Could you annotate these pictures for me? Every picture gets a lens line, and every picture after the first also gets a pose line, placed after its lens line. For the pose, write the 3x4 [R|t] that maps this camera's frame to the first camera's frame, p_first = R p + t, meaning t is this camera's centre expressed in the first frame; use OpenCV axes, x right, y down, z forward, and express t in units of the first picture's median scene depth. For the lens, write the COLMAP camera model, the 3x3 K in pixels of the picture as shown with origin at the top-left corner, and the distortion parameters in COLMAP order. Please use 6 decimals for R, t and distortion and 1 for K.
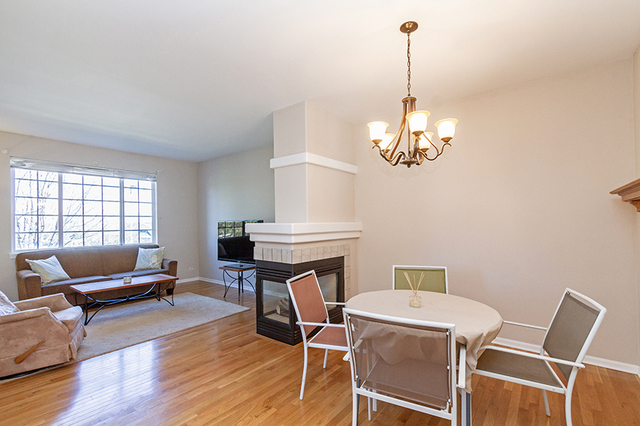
lens RADIAL K [[290.8, 0, 321.3], [0, 290.8, 222.1], [0, 0, 1]] dist [0.000173, -0.000551]
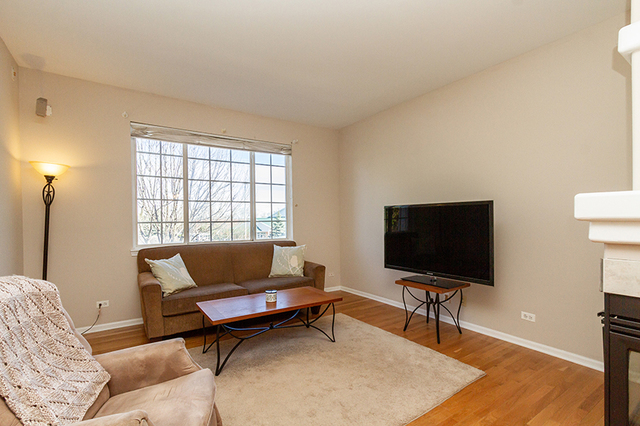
lens RADIAL K [[295.6, 0, 317.1], [0, 295.6, 222.5], [0, 0, 1]] dist [0.000549, -0.000023]
pose [[0.945876, 0.002164, -0.324521, -0.309606], [0.002540, 0.999898, 0.014069, 0.024034], [0.324518, -0.014132, 0.945774, 0.365267]]
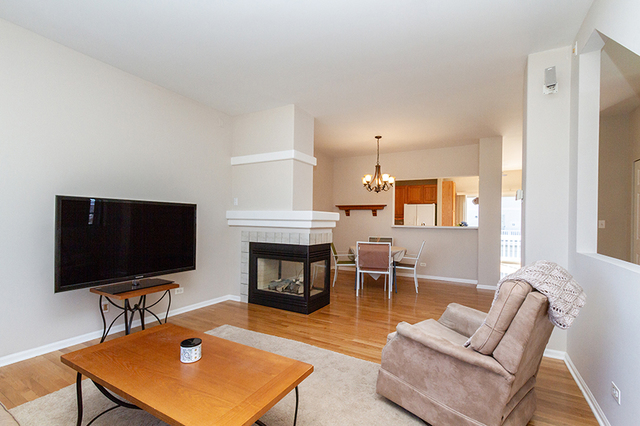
lens RADIAL K [[290.8, 0, 321.3], [0, 290.8, 222.1], [0, 0, 1]] dist [0.000173, -0.000551]
pose [[-0.145654, 0.004012, 0.989327, -0.862940], [-0.012696, 0.999902, -0.005924, 0.034807], [-0.989254, -0.013423, -0.145589, 0.749716]]
